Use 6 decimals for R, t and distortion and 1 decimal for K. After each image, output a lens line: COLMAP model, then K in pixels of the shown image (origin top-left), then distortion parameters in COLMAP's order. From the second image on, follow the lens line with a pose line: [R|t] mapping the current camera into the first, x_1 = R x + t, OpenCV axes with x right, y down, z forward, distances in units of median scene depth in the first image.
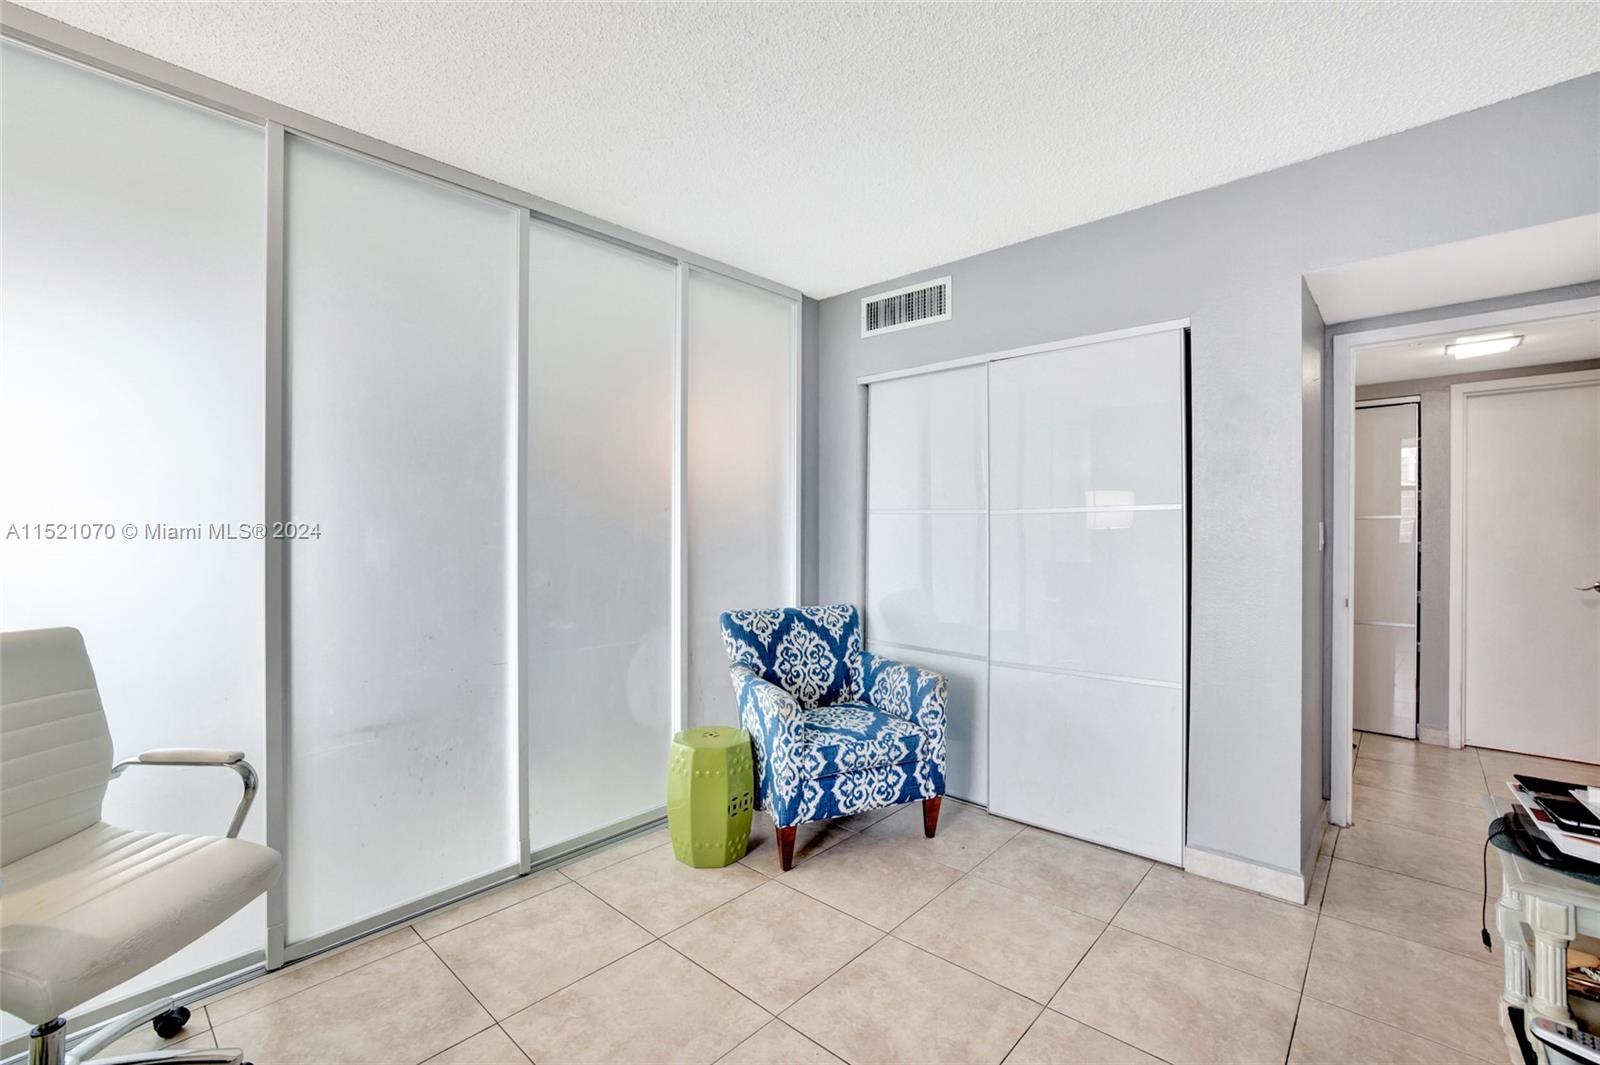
lens RADIAL K [[691.2, 0, 794.8], [0, 691.2, 528.5], [0, 0, 1]] dist [-0.027701, 0.008594]
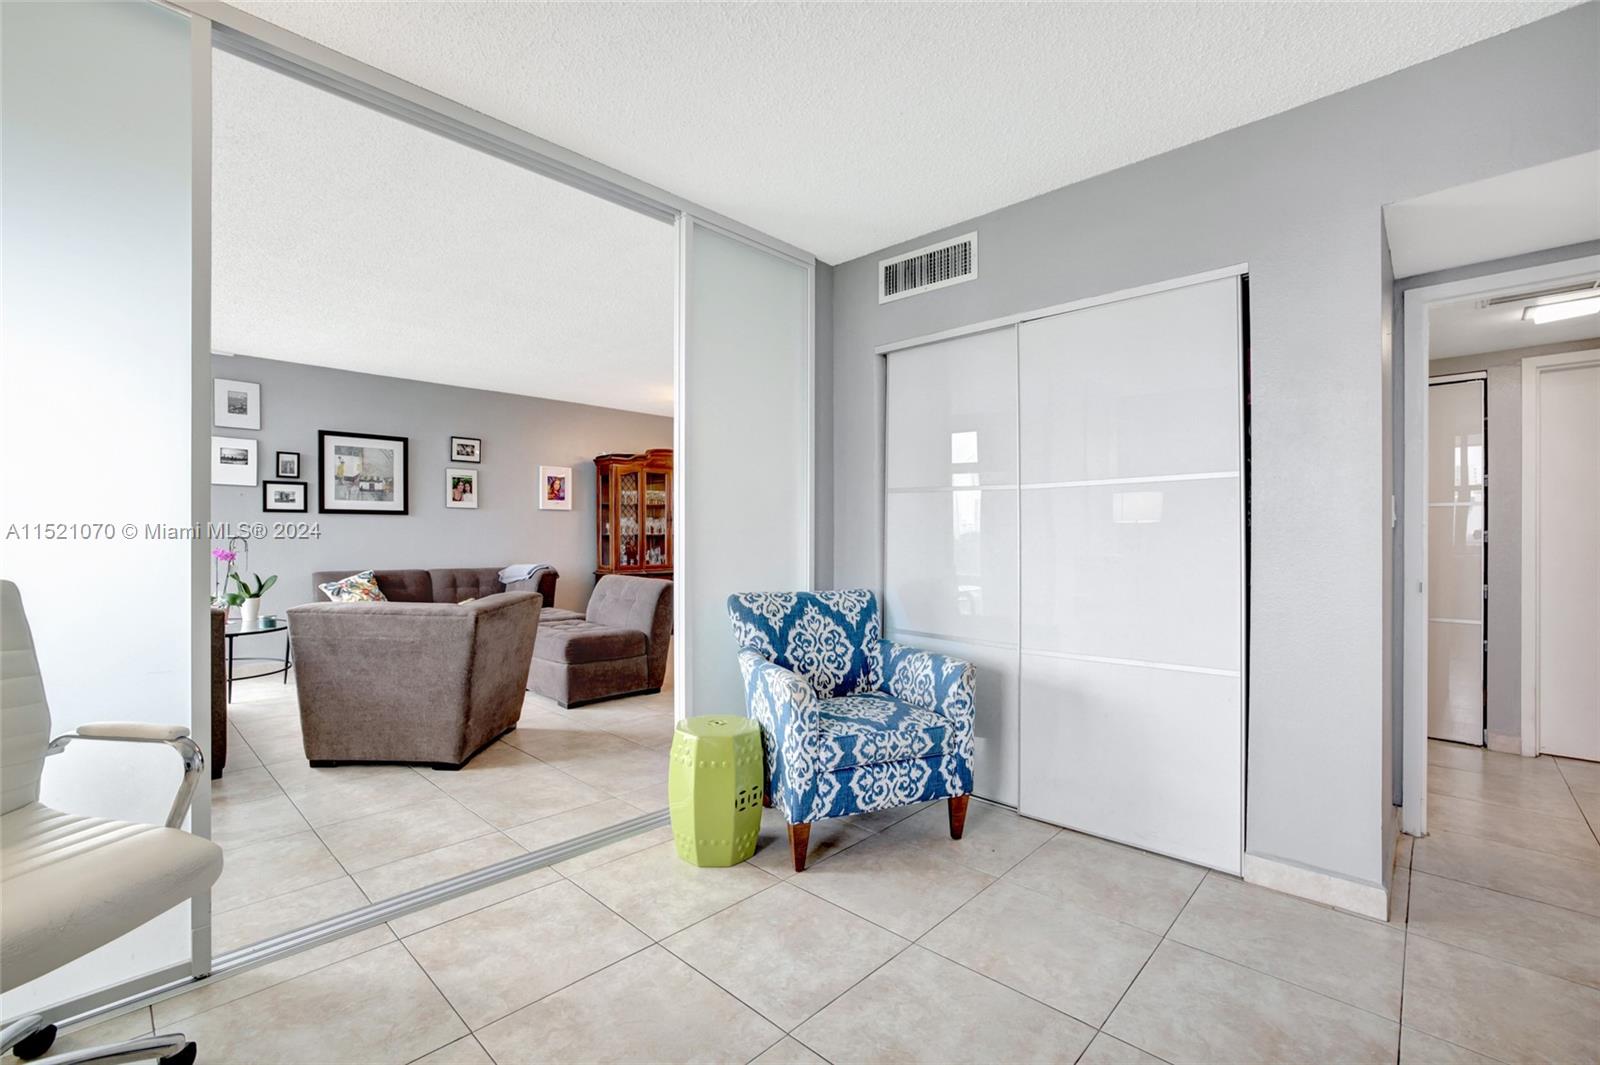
lens RADIAL K [[691.2, 0, 778.4], [0, 691.2, 534.4], [0, 0, 1]] dist [-0.027701, 0.008594]
pose [[0.999164, -0.000884, -0.040863, -0.002424], [0.000666, 0.999986, -0.005339, 0.055607], [0.040867, 0.005307, 0.999151, 0.085708]]
